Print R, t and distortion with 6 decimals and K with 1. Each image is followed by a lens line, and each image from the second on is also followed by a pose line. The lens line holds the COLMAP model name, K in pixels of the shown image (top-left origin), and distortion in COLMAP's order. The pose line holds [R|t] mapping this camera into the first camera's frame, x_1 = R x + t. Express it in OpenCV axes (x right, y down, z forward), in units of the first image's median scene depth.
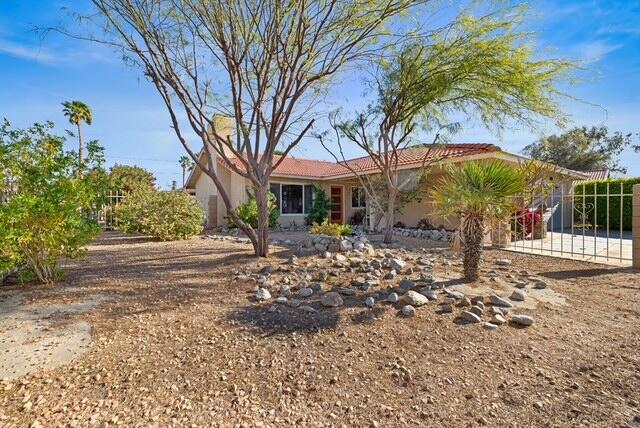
lens RADIAL K [[266.4, 0, 311.3], [0, 266.4, 213.0], [0, 0, 1]] dist [0.000150, 0.000009]
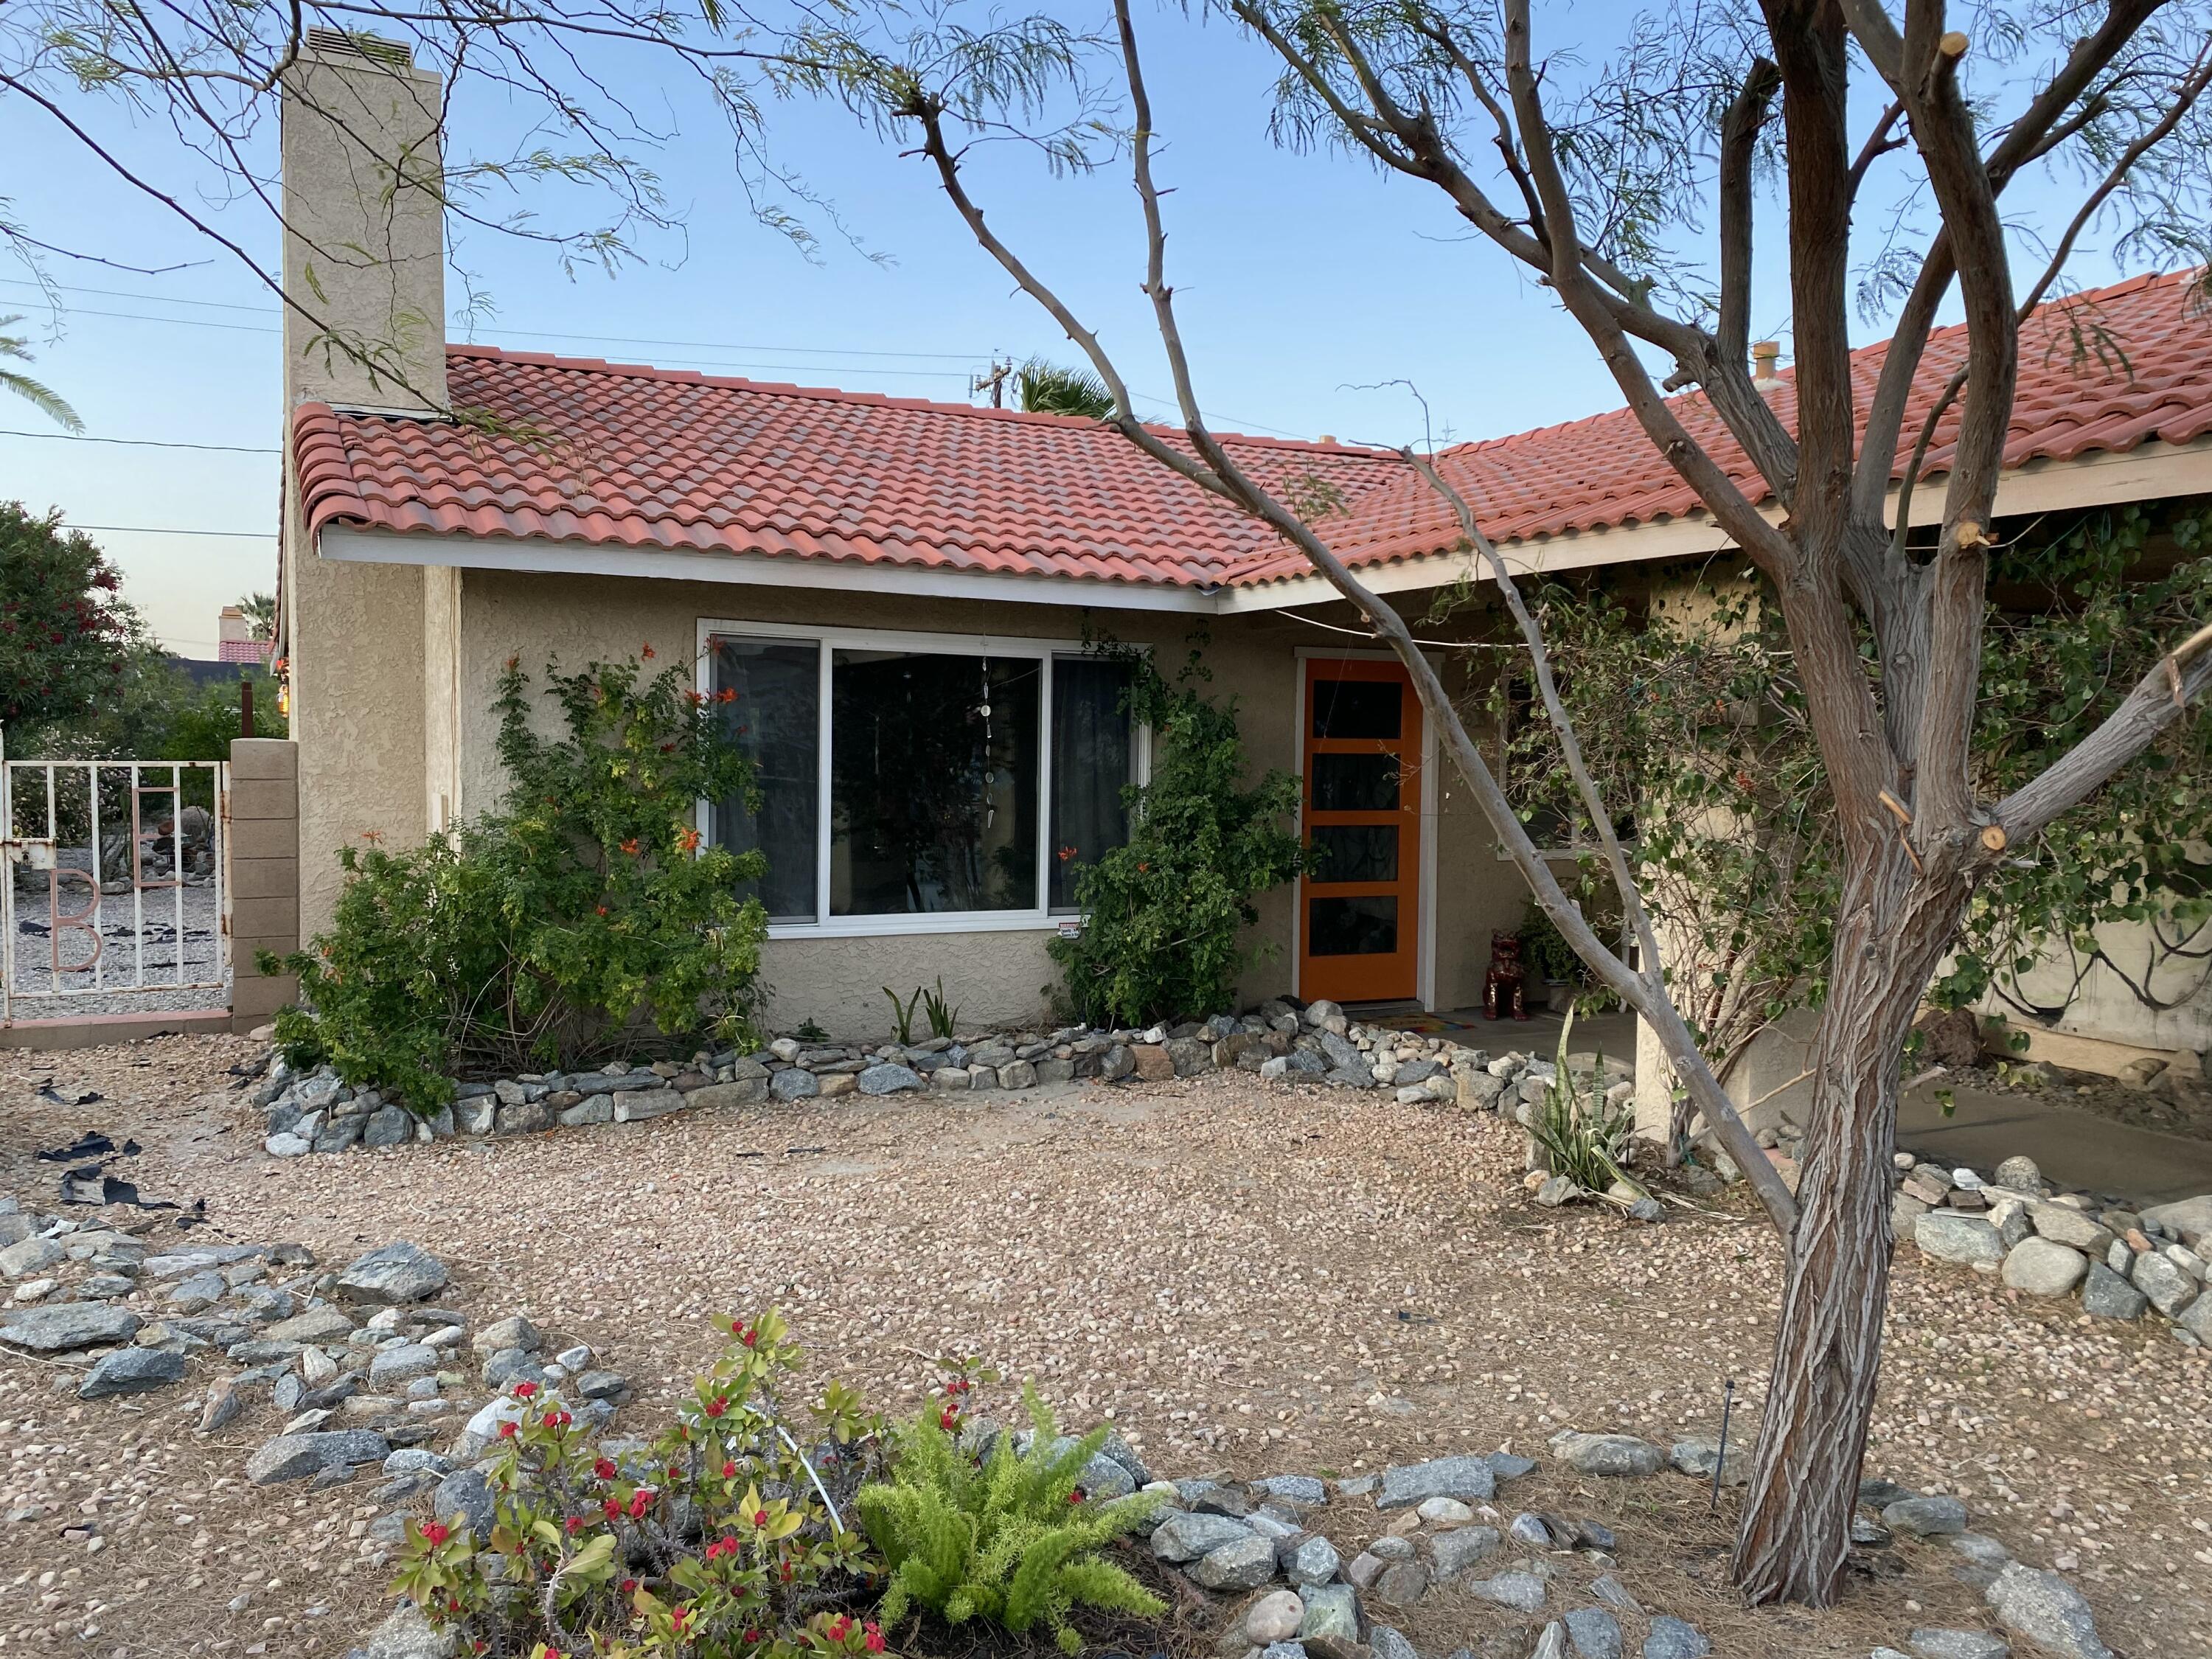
lens RADIAL K [[1591.0, 0, 1106.0], [0, 1591.0, 829.5], [0, 0, 1]] dist [-0.002775, -0.000522]
pose [[0.989714, 0.019501, -0.141722, 0.118410], [-0.015121, 0.999376, 0.031919, -0.068212], [0.142256, -0.029447, 0.989392, 0.416993]]
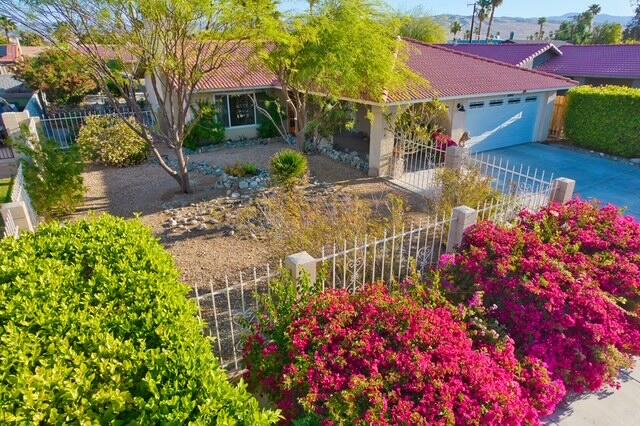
lens RADIAL K [[386.1, 0, 320.0], [0, 386.1, 213.0], [0, 0, 1]] dist [-0.071301, 0.050784]
pose [[0.999113, 0.016179, -0.038882, 0.335639], [-0.000552, 0.928215, 0.372043, -0.275611], [0.042111, -0.371692, 0.927401, -0.513801]]
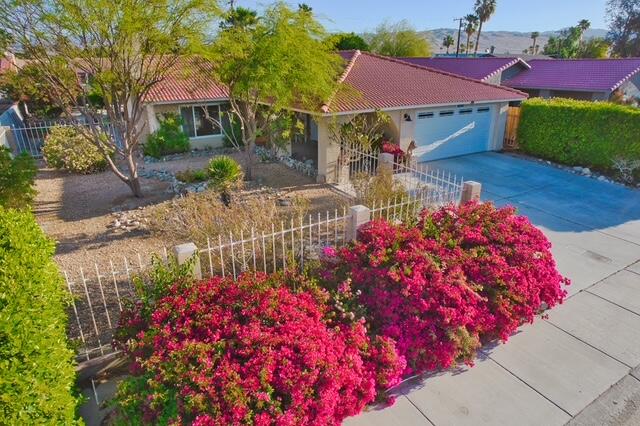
lens RADIAL K [[386.1, 0, 320.0], [0, 386.1, 213.0], [0, 0, 1]] dist [-0.071301, 0.050784]
pose [[0.999172, 0.016159, -0.037352, 0.513207], [-0.002324, 0.938953, 0.344037, -0.276845], [0.040631, -0.343665, 0.938213, -0.575840]]
